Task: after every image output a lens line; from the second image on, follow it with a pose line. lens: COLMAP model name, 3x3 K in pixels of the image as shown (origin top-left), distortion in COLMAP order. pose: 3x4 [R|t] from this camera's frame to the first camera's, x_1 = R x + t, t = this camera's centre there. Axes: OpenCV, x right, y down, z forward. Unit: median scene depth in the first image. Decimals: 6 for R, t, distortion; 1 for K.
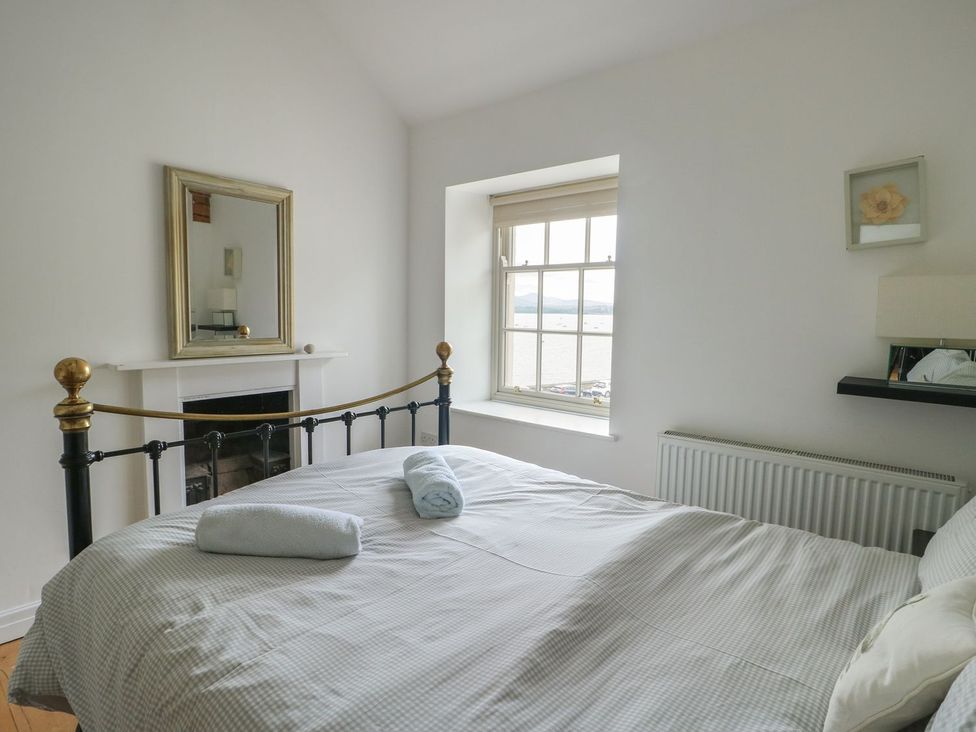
lens RADIAL K [[518.3, 0, 488.0], [0, 518.3, 366.0], [0, 0, 1]] dist [-0.017954, -0.000415]
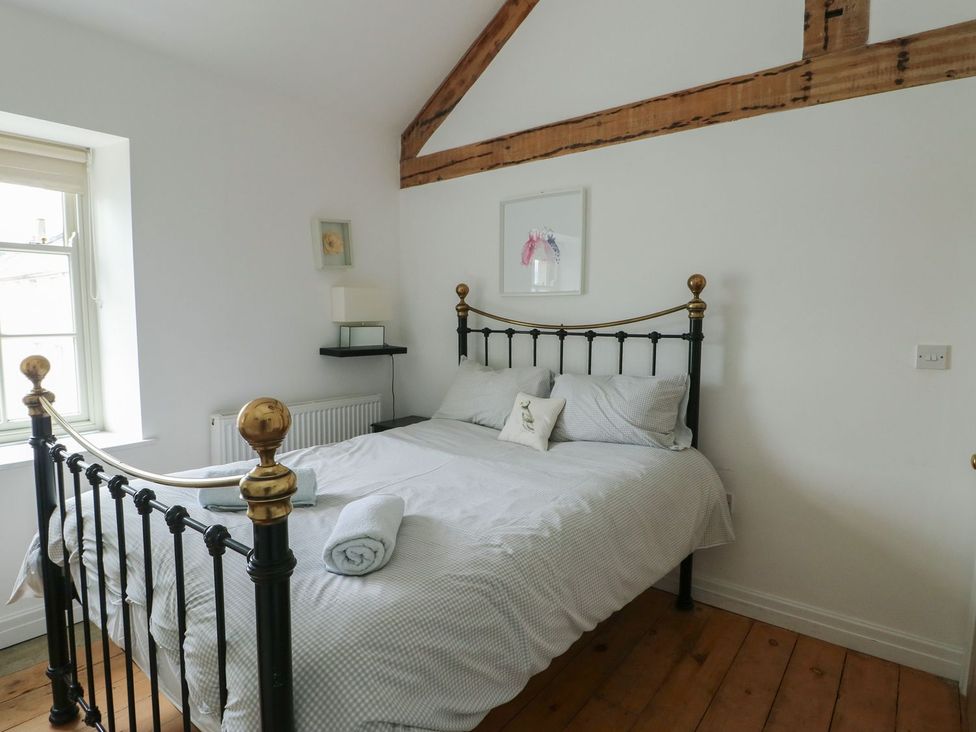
lens RADIAL K [[557.9, 0, 488.0], [0, 557.9, 366.0], [0, 0, 1]] dist [-0.000945, 0.000208]
pose [[-0.032345, -0.110116, 0.993392, -1.281077], [0.095303, 0.989044, 0.112737, -0.086622], [-0.994923, 0.098320, -0.021497, 0.662505]]
